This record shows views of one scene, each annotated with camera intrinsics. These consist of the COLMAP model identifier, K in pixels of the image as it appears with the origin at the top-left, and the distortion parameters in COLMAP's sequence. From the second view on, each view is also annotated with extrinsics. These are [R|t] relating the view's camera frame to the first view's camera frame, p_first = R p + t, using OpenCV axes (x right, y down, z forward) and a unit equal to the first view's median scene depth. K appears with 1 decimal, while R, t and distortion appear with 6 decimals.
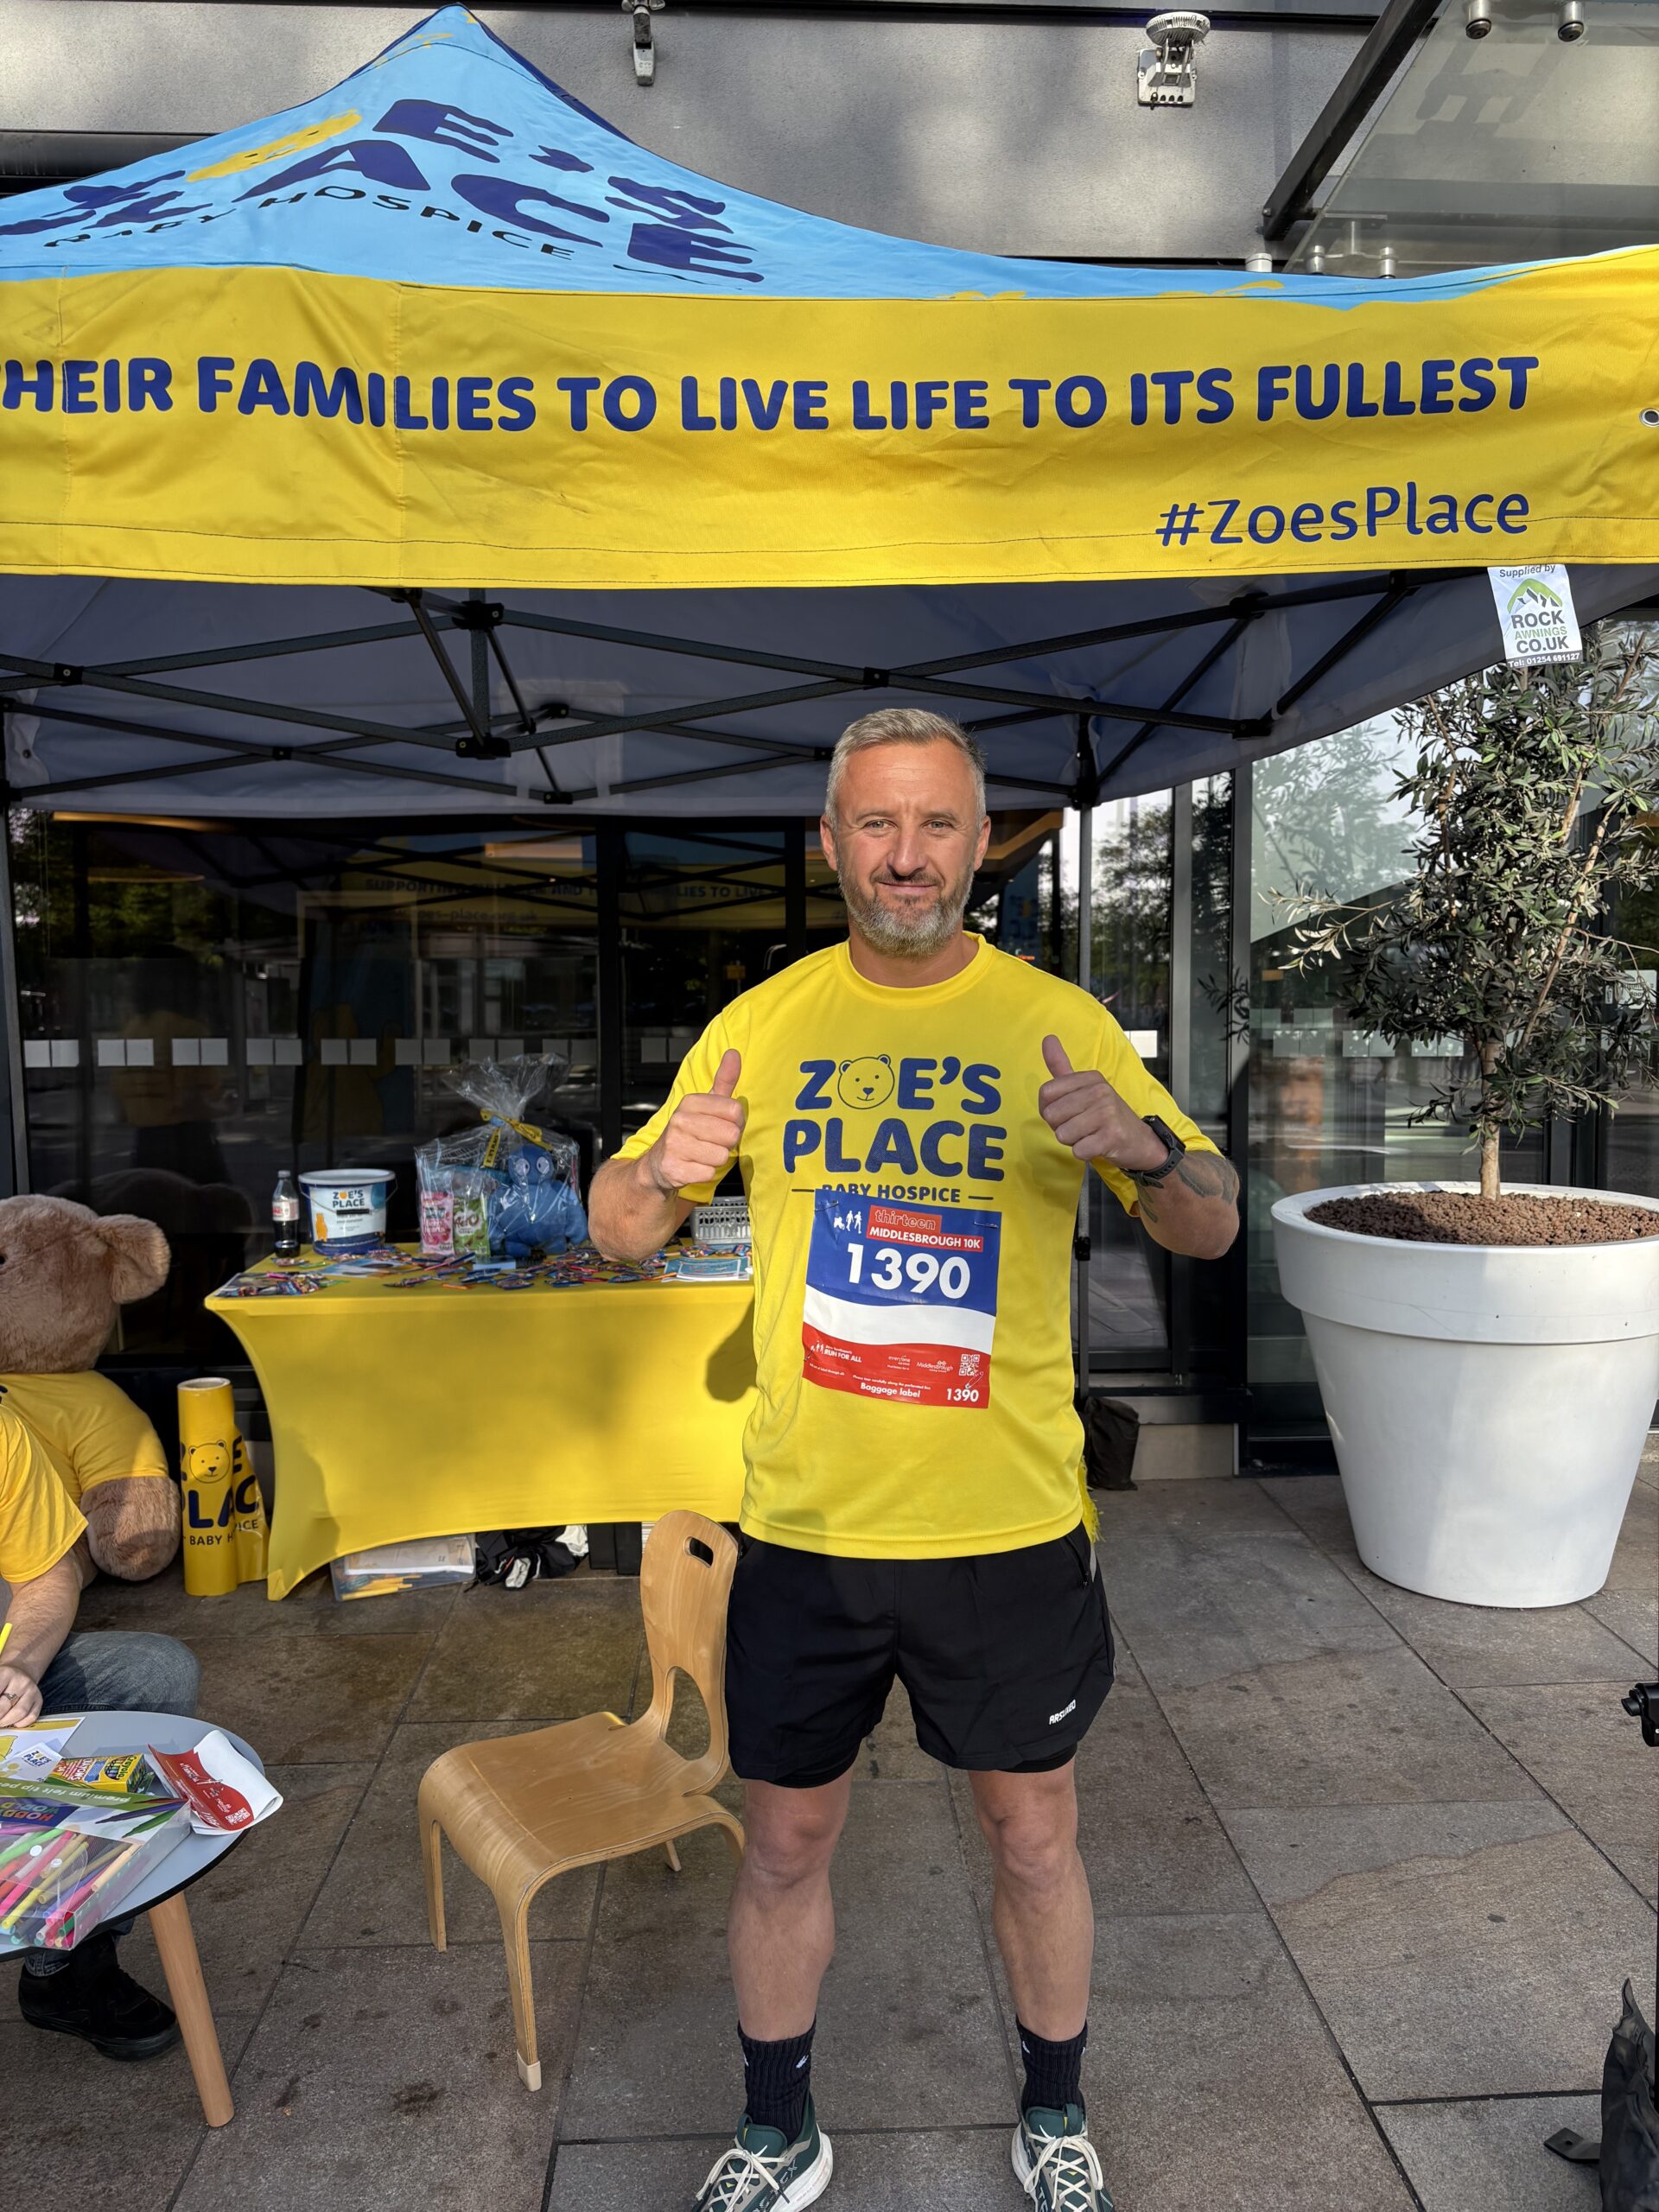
lens RADIAL K [[1654.6, 0, 858.4], [0, 1654.6, 1096.6], [0, 0, 1]] dist [0.036661, -0.039560]
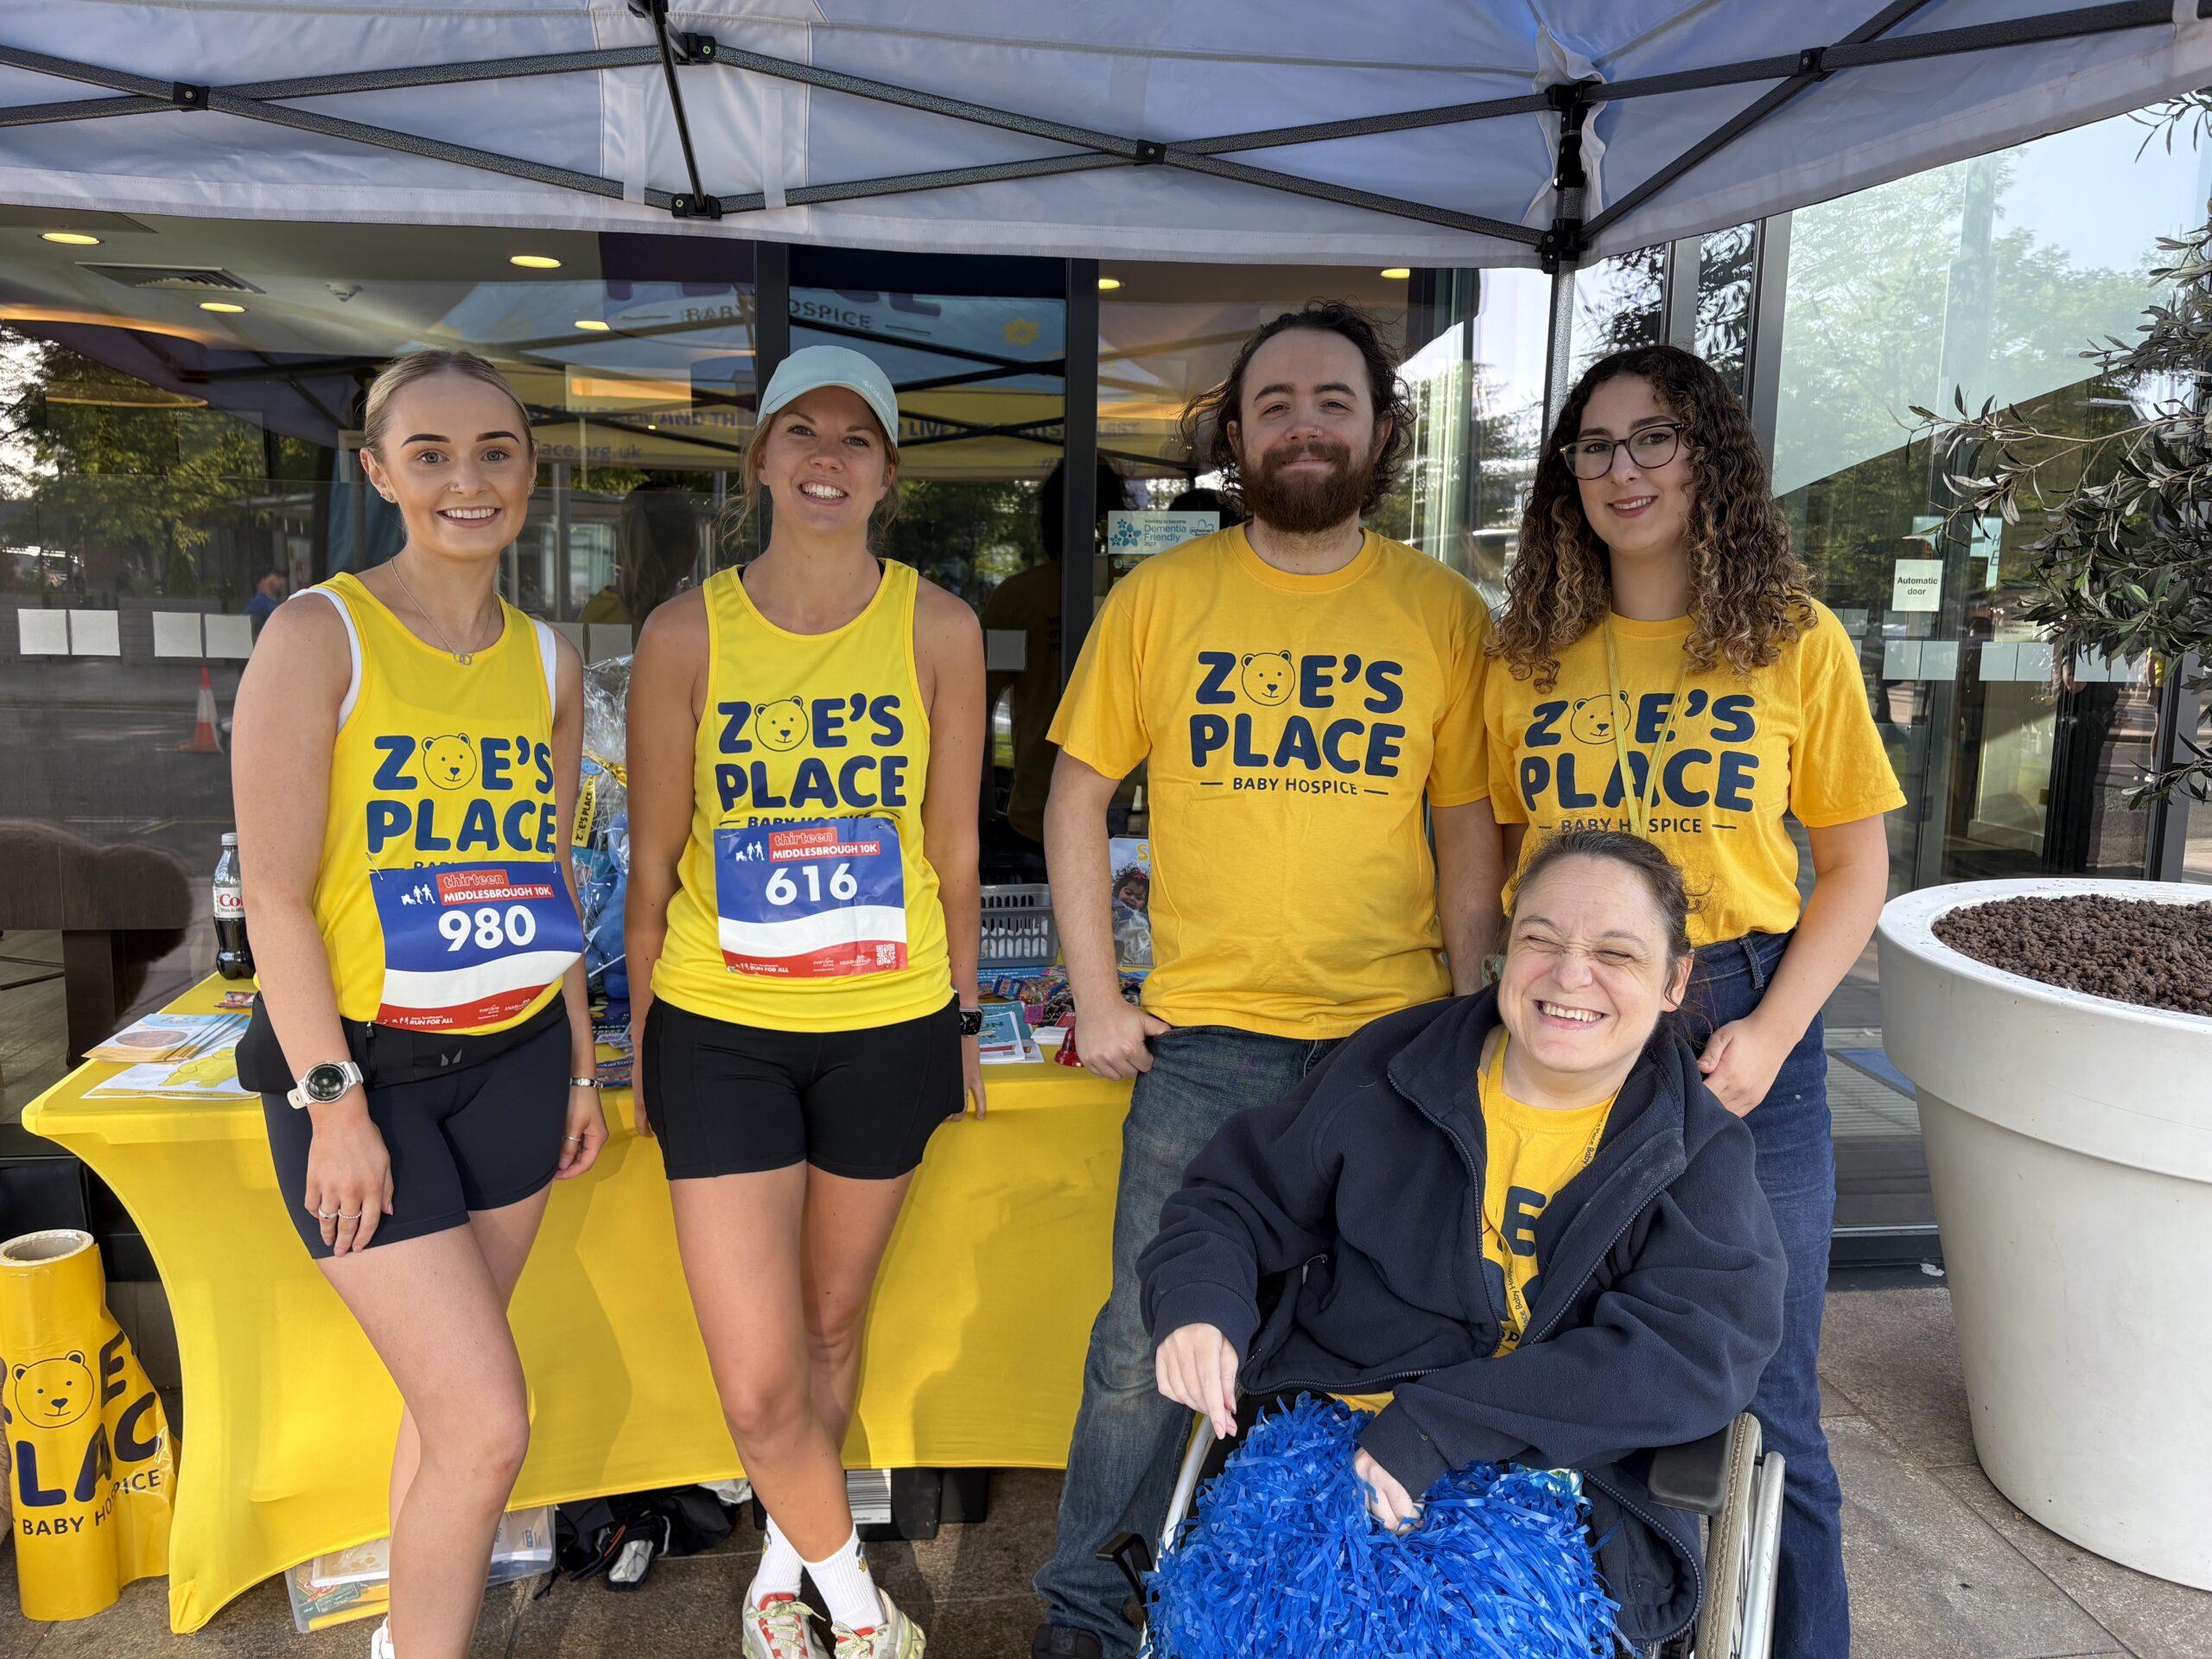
lens RADIAL K [[1654.6, 0, 1106.2], [0, 1654.6, 845.4], [0, 0, 1]] dist [0.036661, -0.039560]
pose [[0.996233, 0.014202, 0.085540, -0.111737], [-0.021412, 0.996238, 0.083970, -0.012464], [-0.084026, -0.085485, 0.992790, 0.515684]]
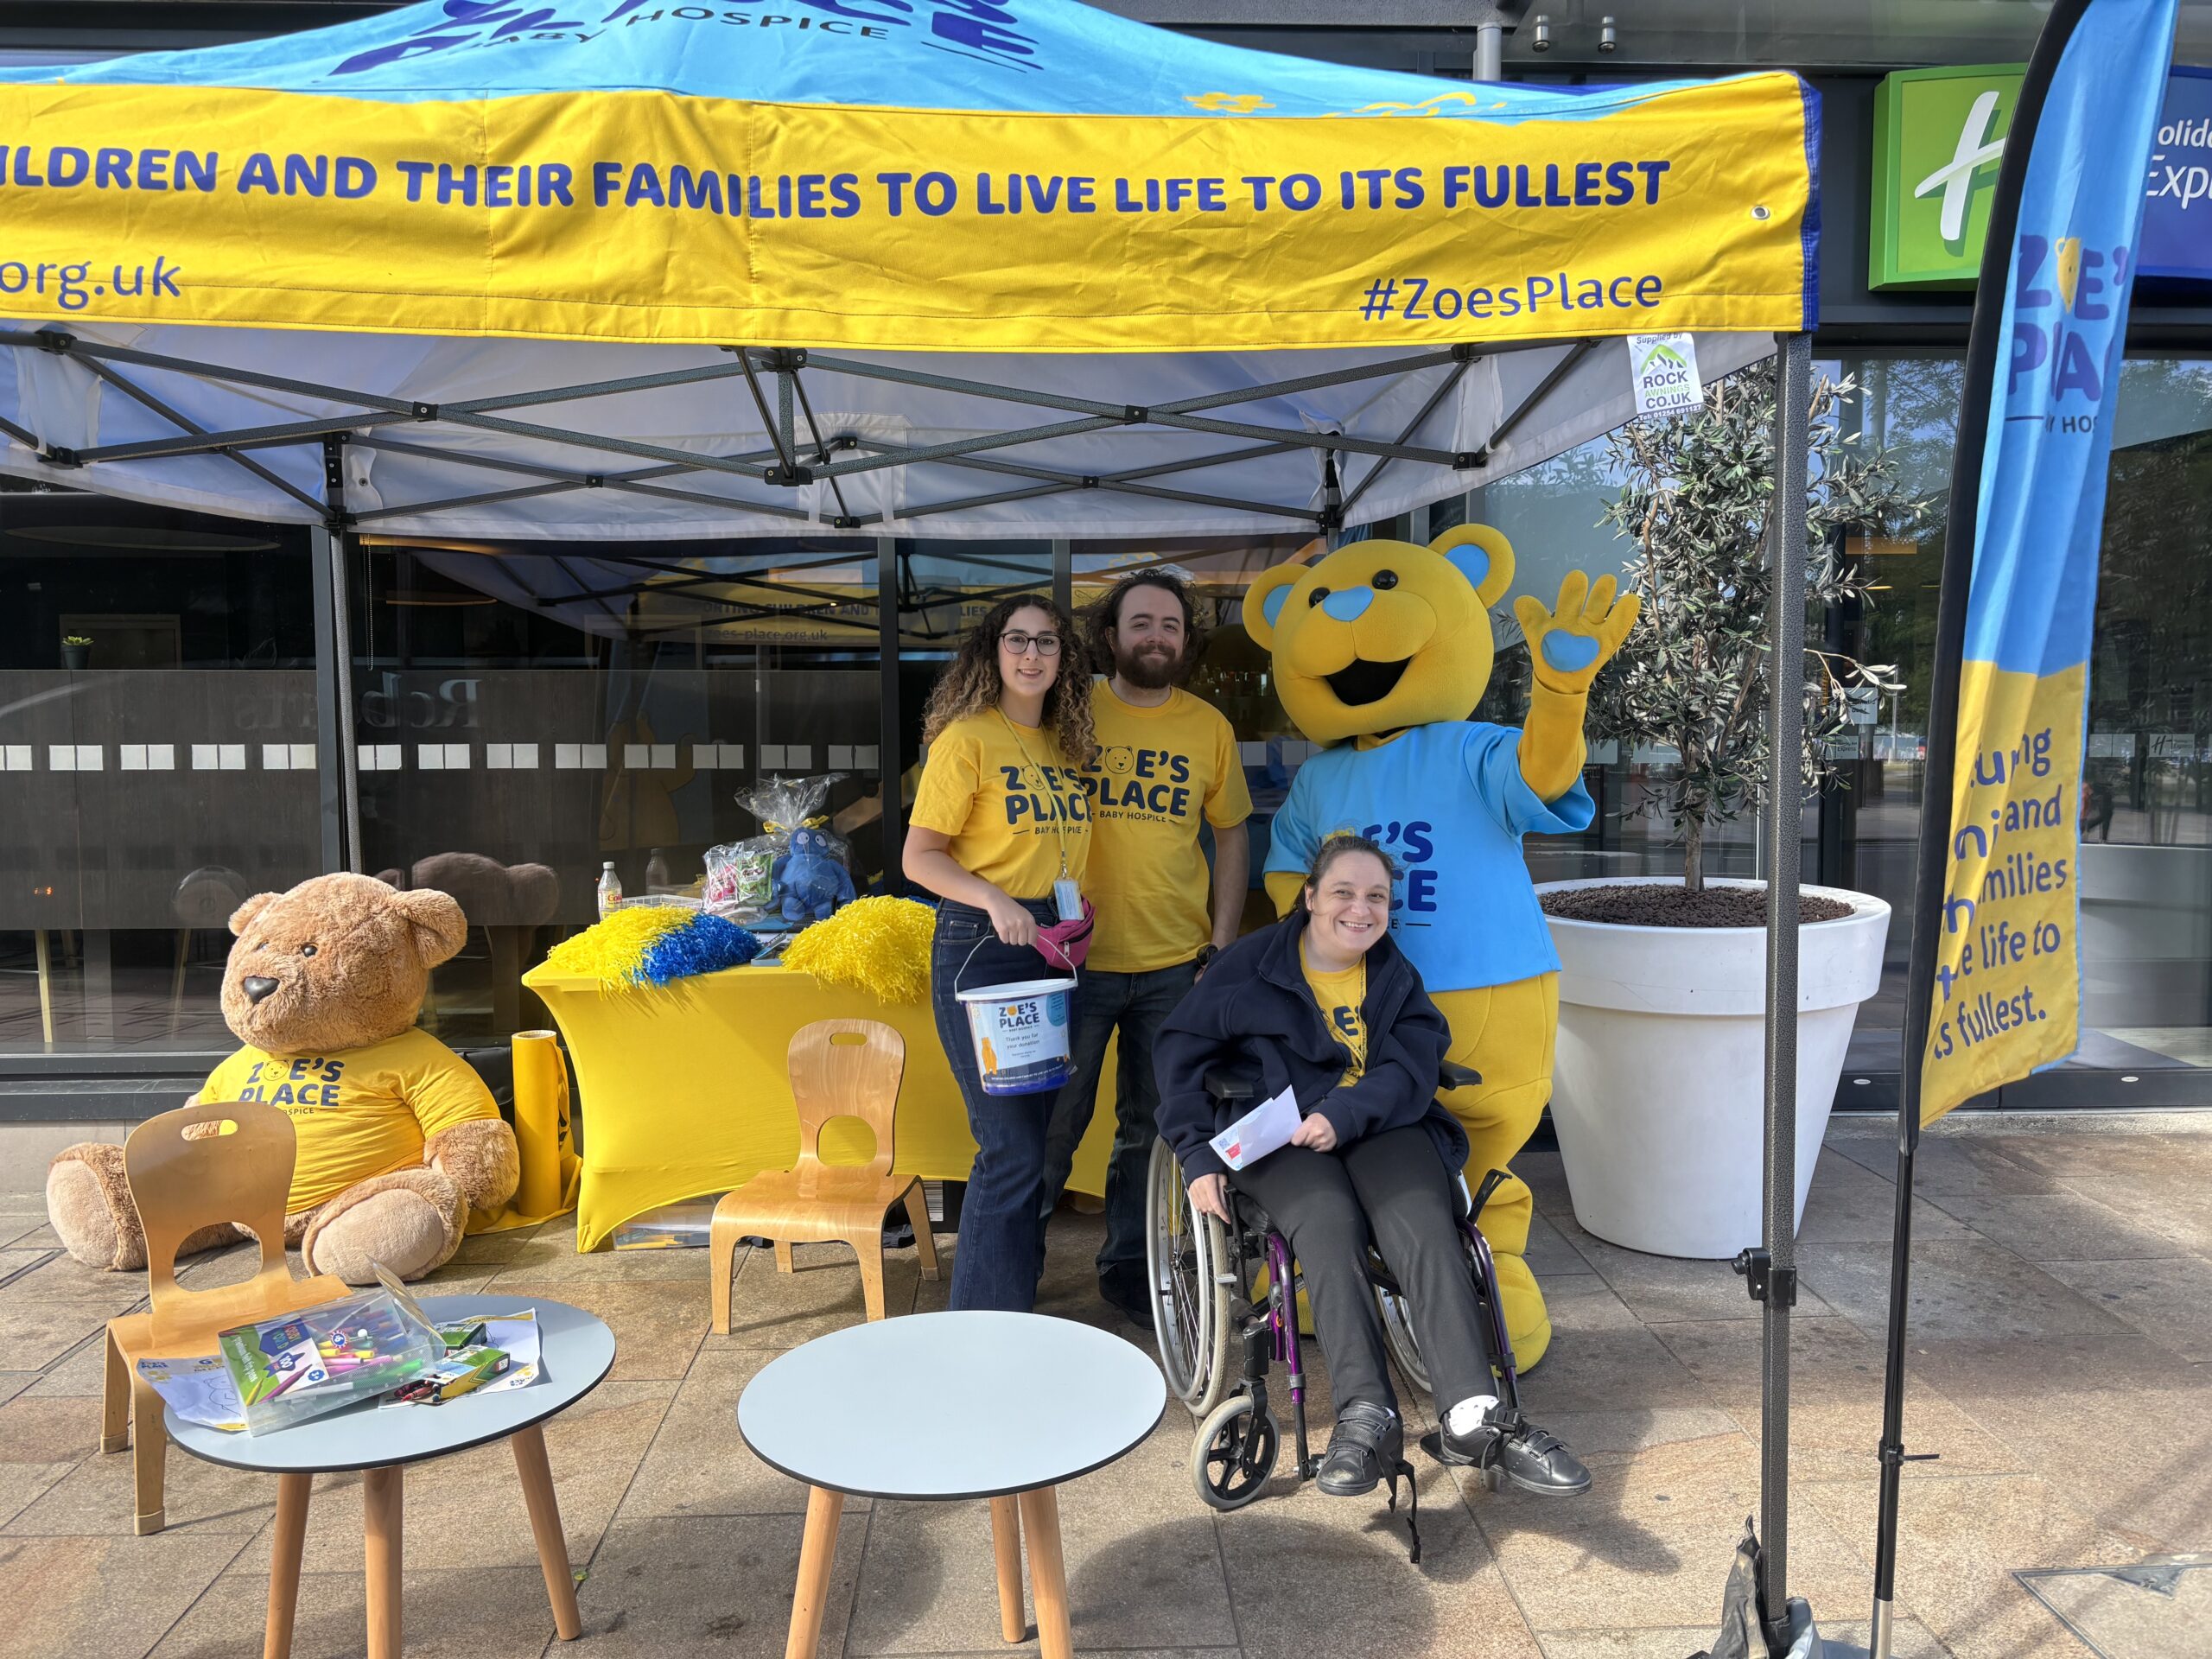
lens RADIAL K [[1658.3, 0, 1108.6], [0, 1658.3, 830.8], [0, 0, 1]] dist [0.018409, -0.029640]
pose [[0.999973, 0.003216, -0.006675, 0.000581], [-0.003210, 0.999994, 0.000862, 0.026575], [0.006677, -0.000841, 0.999977, -0.115634]]
